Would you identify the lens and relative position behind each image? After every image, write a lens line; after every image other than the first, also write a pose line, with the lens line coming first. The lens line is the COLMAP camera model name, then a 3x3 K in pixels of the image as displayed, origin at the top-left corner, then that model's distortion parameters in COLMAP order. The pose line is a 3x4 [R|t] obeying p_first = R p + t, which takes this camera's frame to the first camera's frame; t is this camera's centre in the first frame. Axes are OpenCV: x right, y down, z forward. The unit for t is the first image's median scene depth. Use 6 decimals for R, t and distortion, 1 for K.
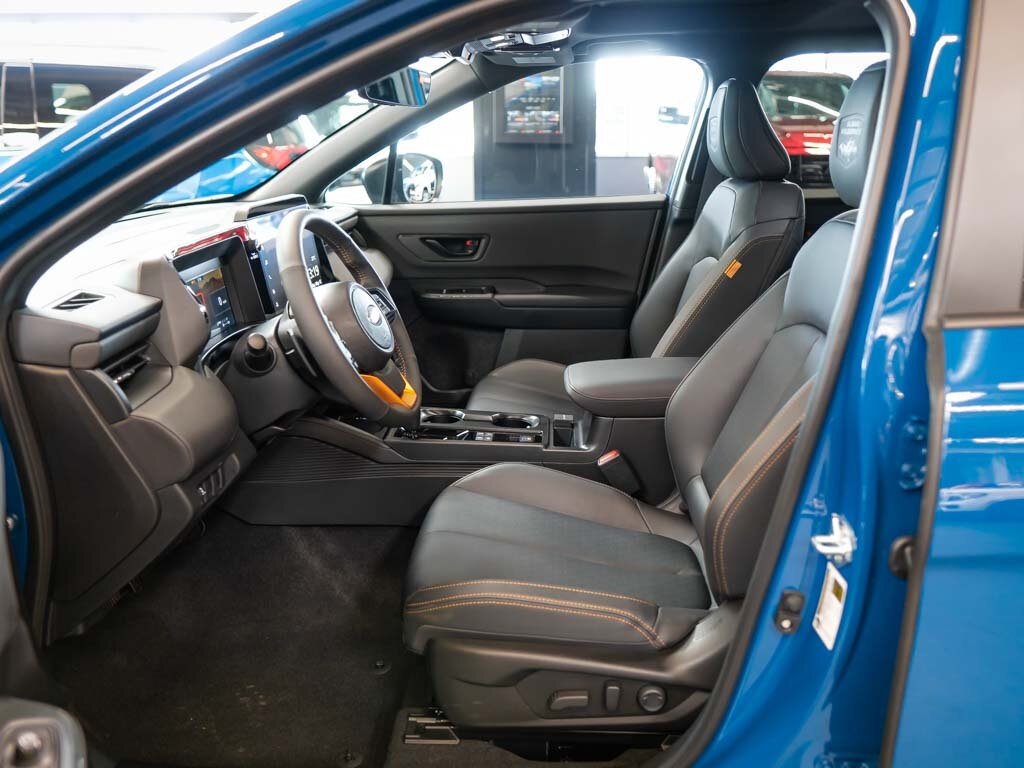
lens RADIAL K [[762.8, 0, 515.1], [0, 762.8, 353.3], [0, 0, 1]] dist [-0.007545, -0.001681]
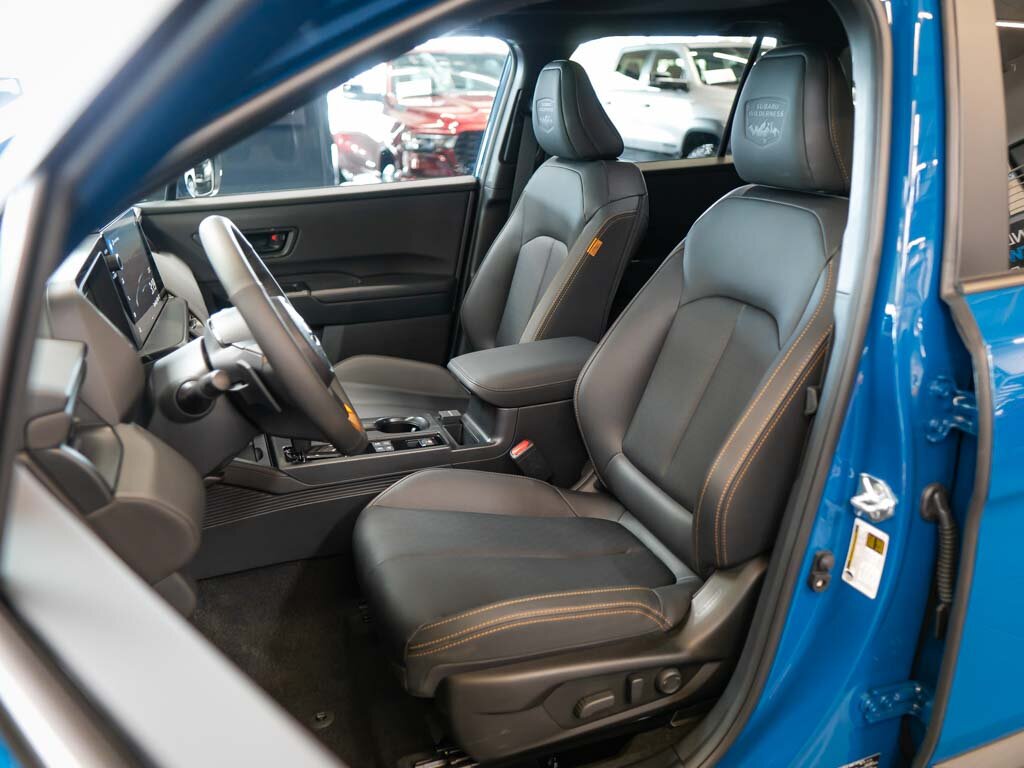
lens RADIAL K [[762.8, 0, 515.1], [0, 762.8, 353.3], [0, 0, 1]] dist [-0.007545, -0.001681]
pose [[0.939680, -0.114558, 0.322302, -0.274400], [0.106250, 0.993396, 0.043314, -0.042292], [-0.325135, -0.006457, 0.945645, 0.107198]]
